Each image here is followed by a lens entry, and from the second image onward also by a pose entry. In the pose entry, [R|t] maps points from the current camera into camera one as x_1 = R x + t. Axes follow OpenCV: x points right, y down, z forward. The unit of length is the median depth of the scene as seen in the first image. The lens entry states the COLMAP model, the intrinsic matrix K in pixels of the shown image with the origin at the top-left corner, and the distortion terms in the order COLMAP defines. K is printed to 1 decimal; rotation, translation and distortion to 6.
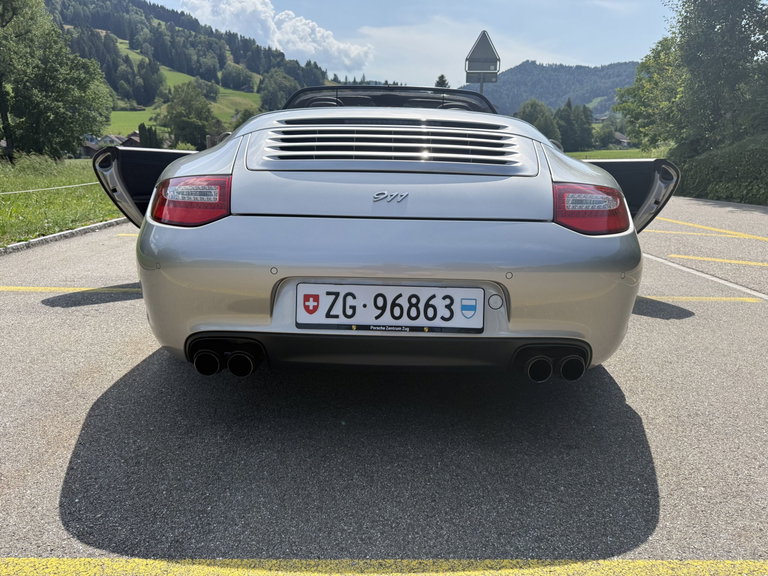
lens RADIAL K [[545.9, 0, 384.5], [0, 545.9, 308.4], [0, 0, 1]] dist [-0.007189, -0.001066]
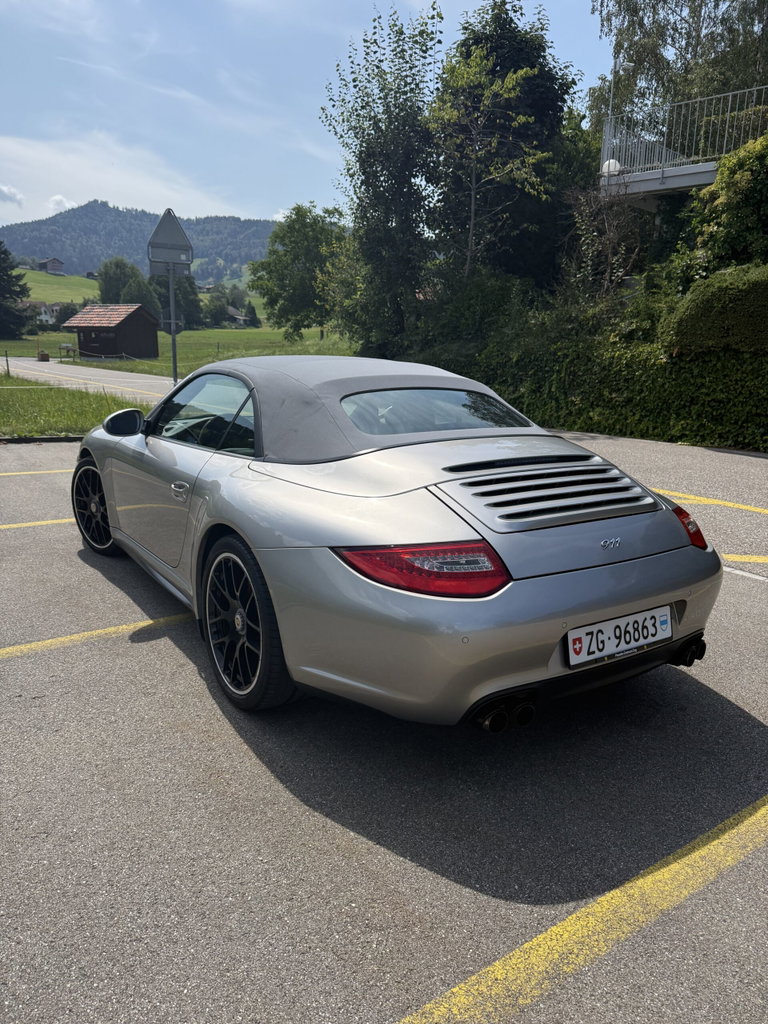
lens RADIAL K [[727.9, 0, 383.4], [0, 727.9, 547.6], [0, 0, 1]] dist [-0.007189, -0.001066]
pose [[0.827205, -0.141119, 0.543891, -0.944329], [0.132452, 0.989644, 0.055327, -0.261100], [-0.546066, 0.026272, 0.837330, -0.046472]]
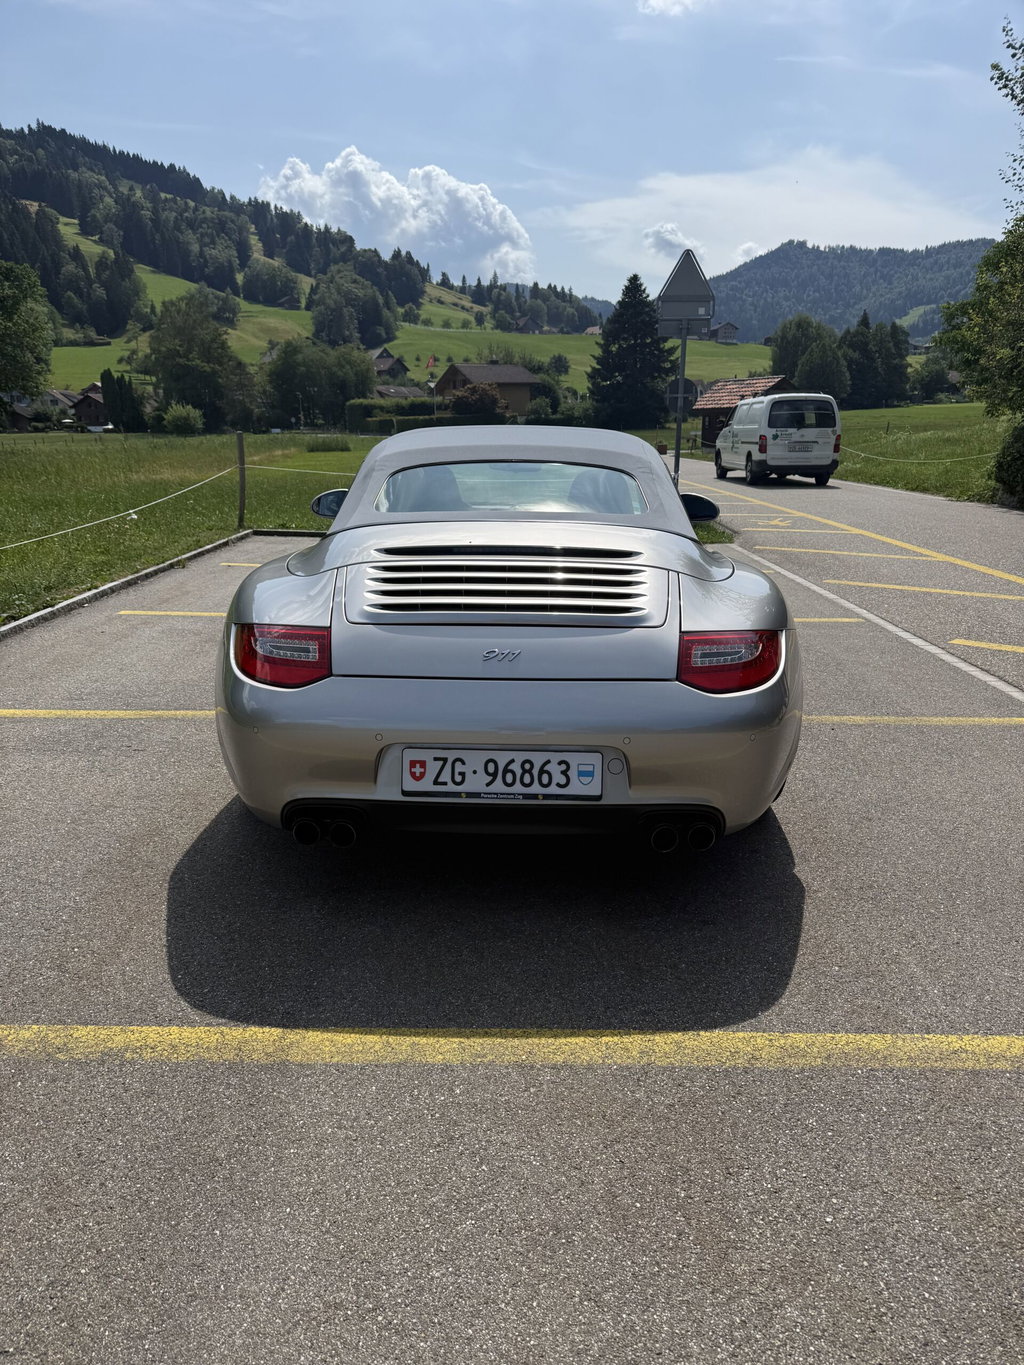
lens RADIAL K [[963.9, 0, 508.5], [0, 963.9, 723.9], [0, 0, 1]] dist [0.005360, -0.003737]
pose [[0.999587, -0.005859, -0.028143, 0.050758], [0.006840, 0.999368, 0.034888, -0.106874], [0.027920, -0.035066, 0.998995, -0.477329]]
